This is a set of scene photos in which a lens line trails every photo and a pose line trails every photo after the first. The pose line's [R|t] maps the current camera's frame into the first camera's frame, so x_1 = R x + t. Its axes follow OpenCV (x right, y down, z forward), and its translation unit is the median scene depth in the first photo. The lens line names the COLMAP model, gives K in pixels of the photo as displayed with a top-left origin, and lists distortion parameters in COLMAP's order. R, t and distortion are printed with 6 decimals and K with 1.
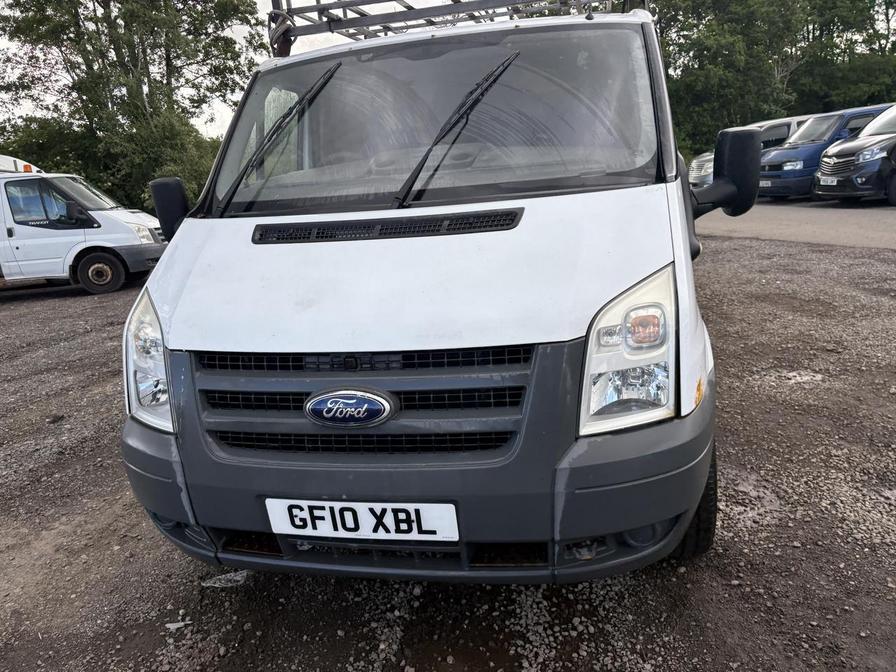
lens RADIAL K [[665.8, 0, 448.0], [0, 665.8, 336.0], [0, 0, 1]] dist [0.030700, -0.030071]
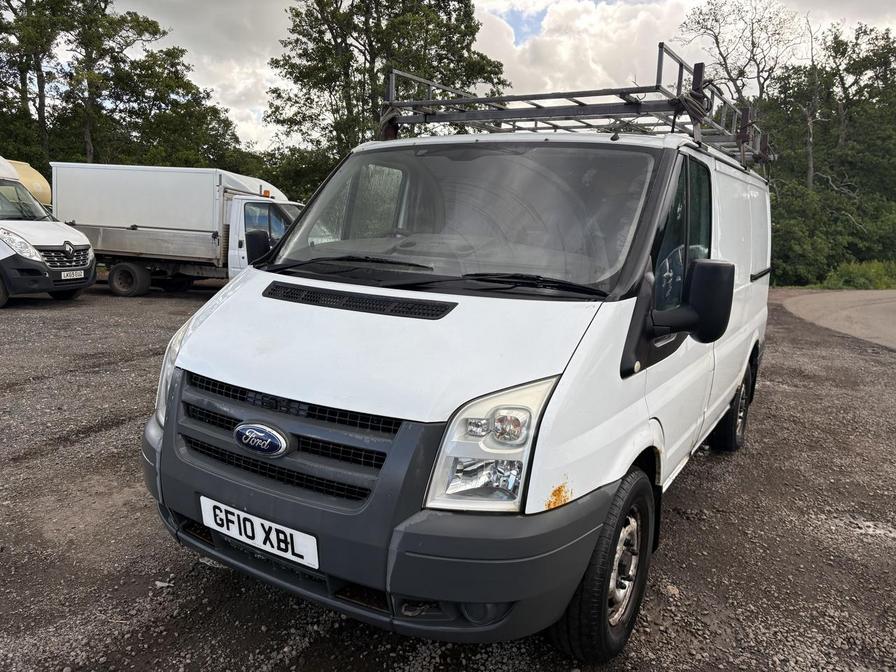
lens RADIAL K [[665.8, 0, 448.0], [0, 665.8, 336.0], [0, 0, 1]] dist [0.030700, -0.030071]
pose [[0.939122, 0.175952, -0.295111, 0.495749], [-0.197388, 0.979327, -0.044242, -0.091139], [0.281225, 0.099800, 0.954438, -0.110780]]
